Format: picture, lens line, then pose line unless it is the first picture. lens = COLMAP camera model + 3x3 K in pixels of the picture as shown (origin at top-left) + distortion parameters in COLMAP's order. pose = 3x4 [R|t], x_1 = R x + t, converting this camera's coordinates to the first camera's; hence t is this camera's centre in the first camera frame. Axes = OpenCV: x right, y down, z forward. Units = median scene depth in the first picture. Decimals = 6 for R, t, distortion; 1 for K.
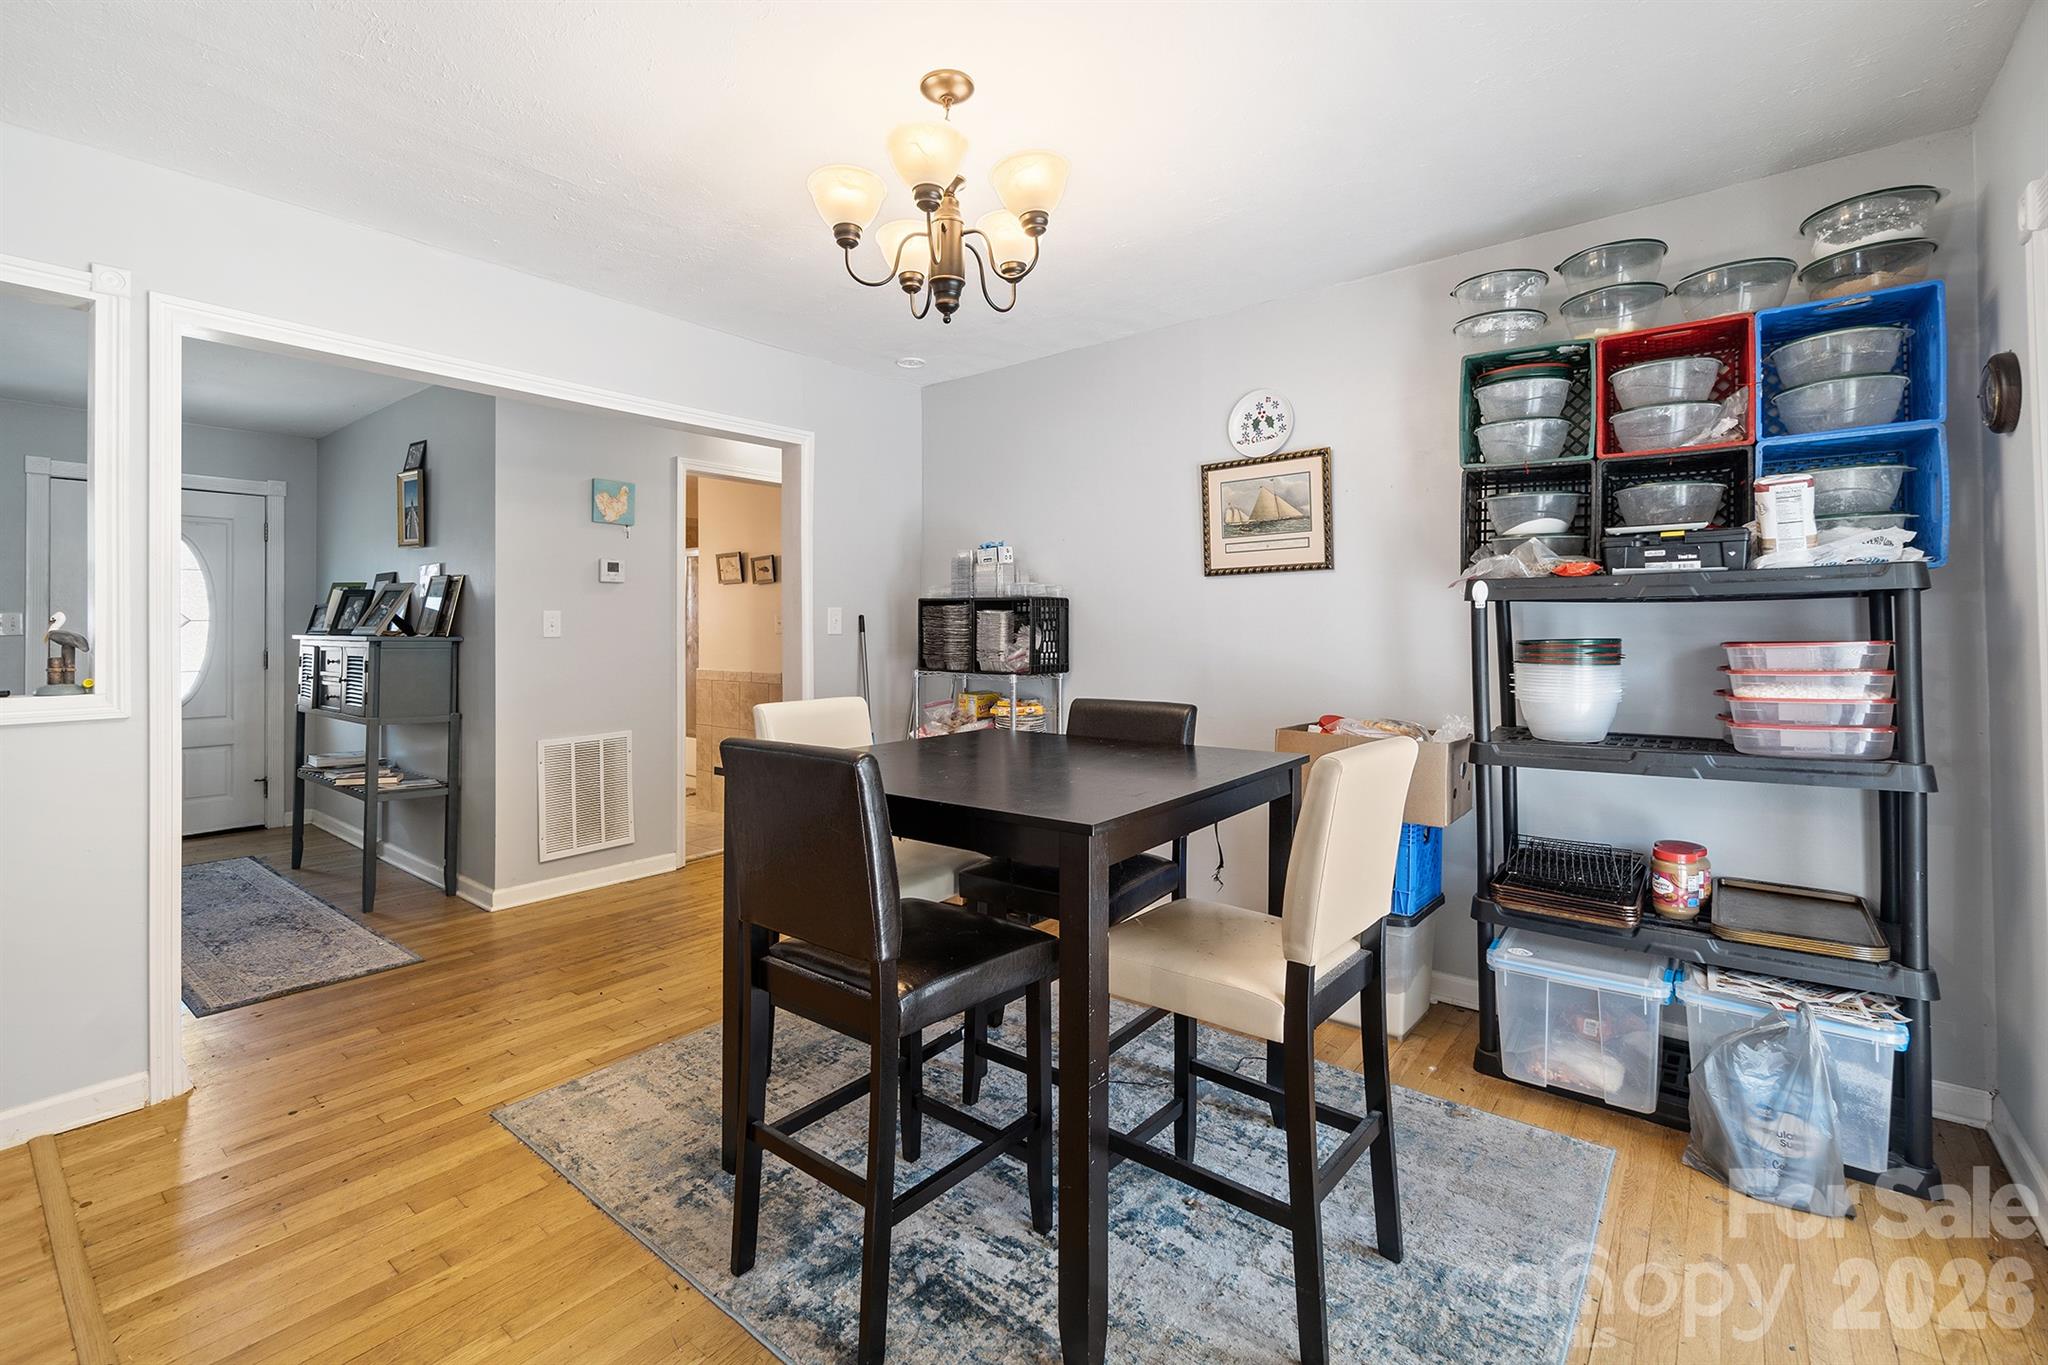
lens RADIAL K [[886.2, 0, 1027.4], [0, 886.2, 616.9], [0, 0, 1]] dist [-0.010962, 0.000721]
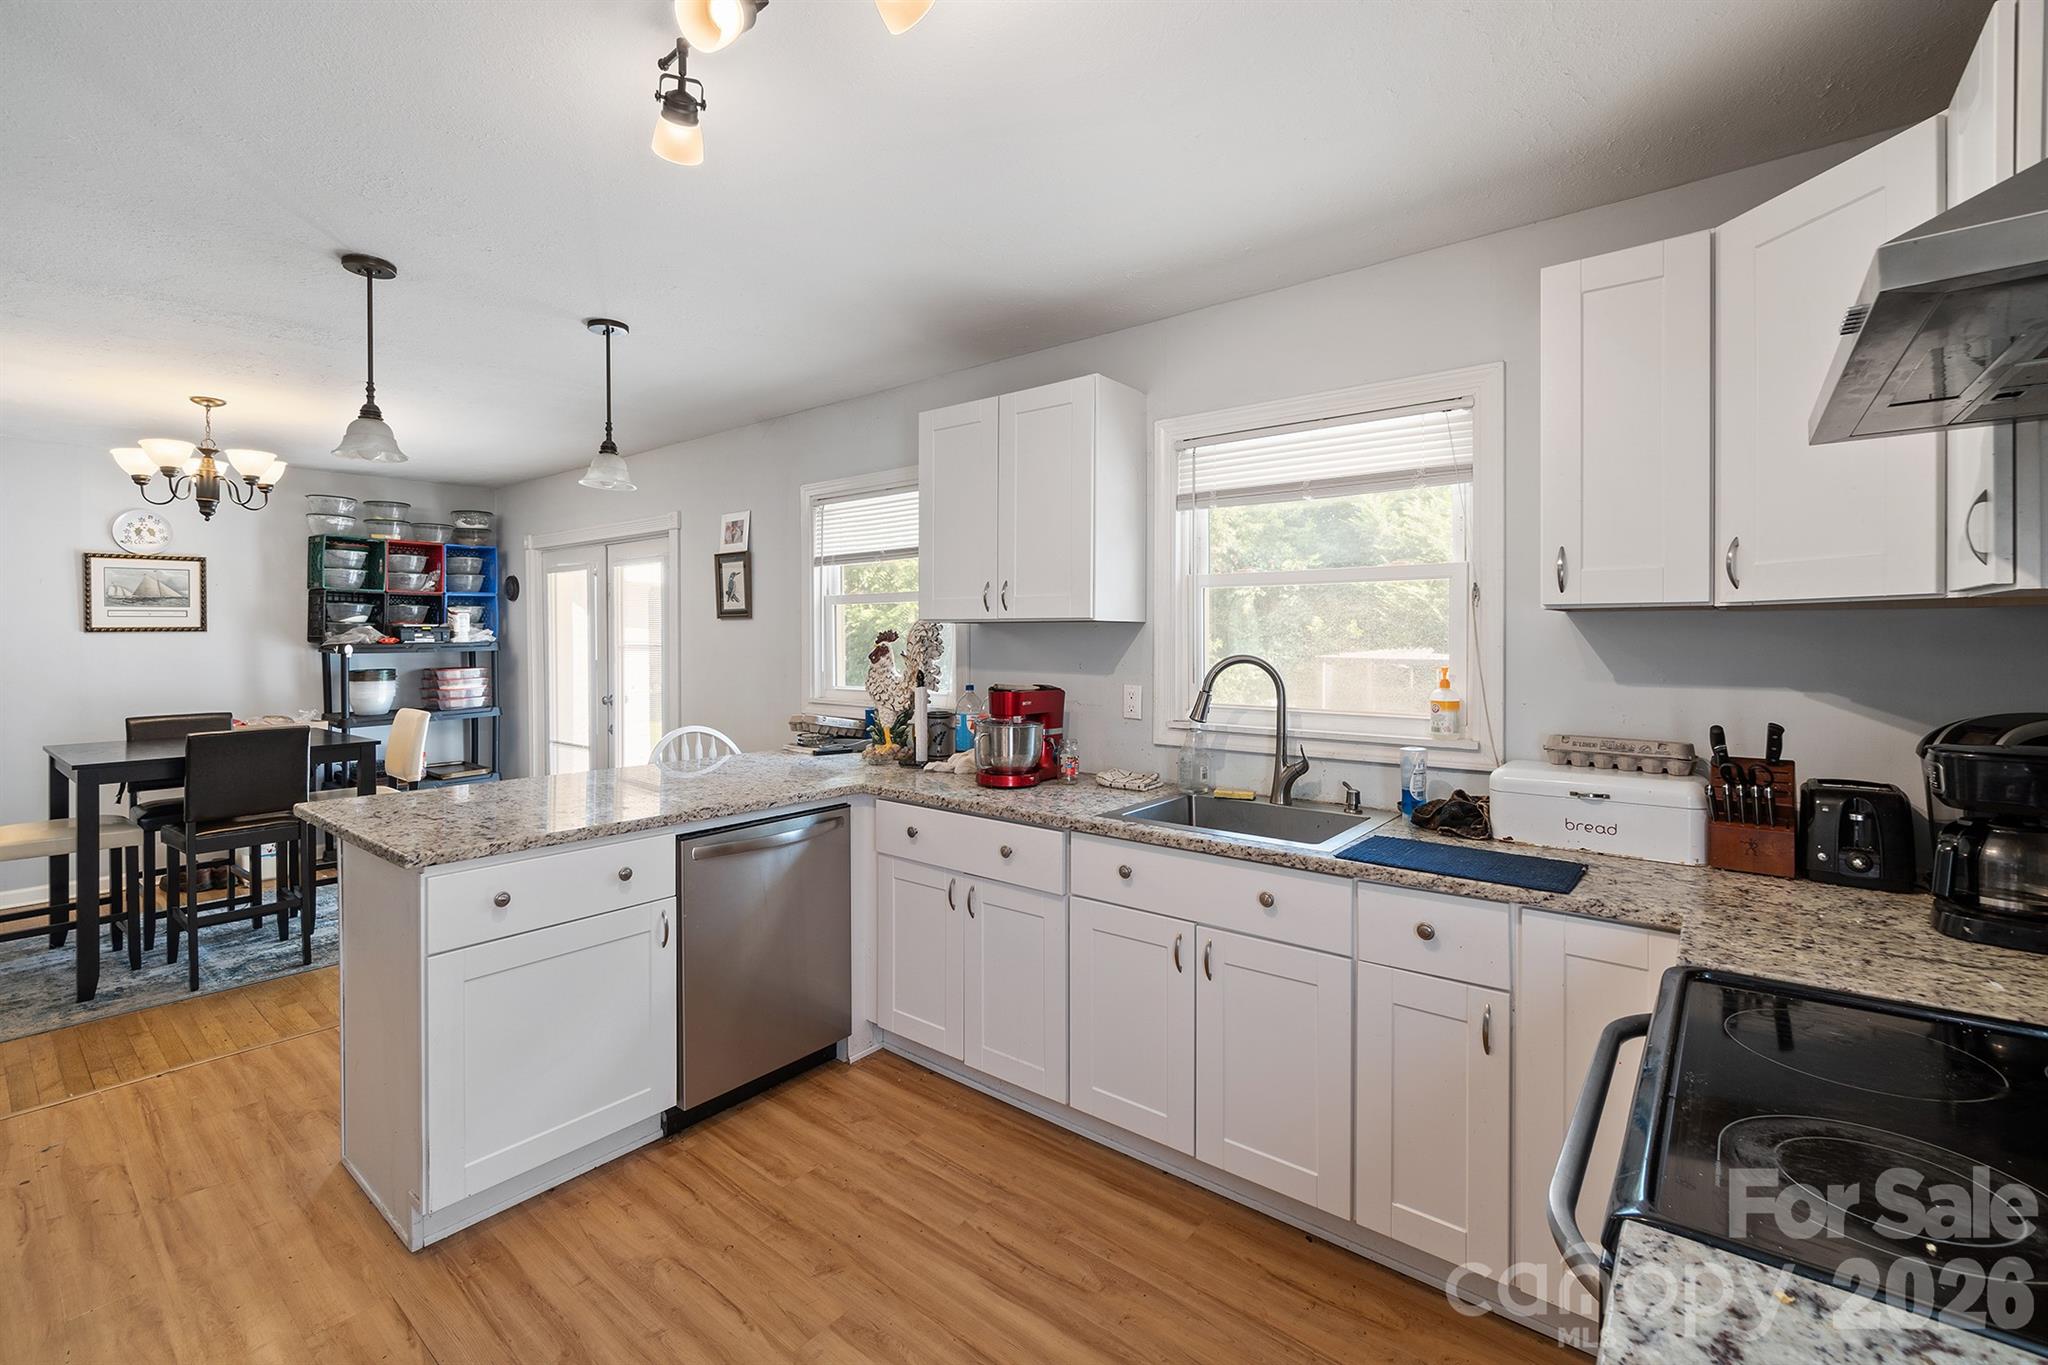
lens RADIAL K [[886.2, 0, 987.5], [0, 886.2, 629.7], [0, 0, 1]] dist [-0.010962, 0.000721]
pose [[0.022184, 0.002372, 0.999751, -1.595567], [-0.014436, 0.999894, -0.002052, -0.094122], [-0.999650, -0.014387, 0.022215, -0.626034]]
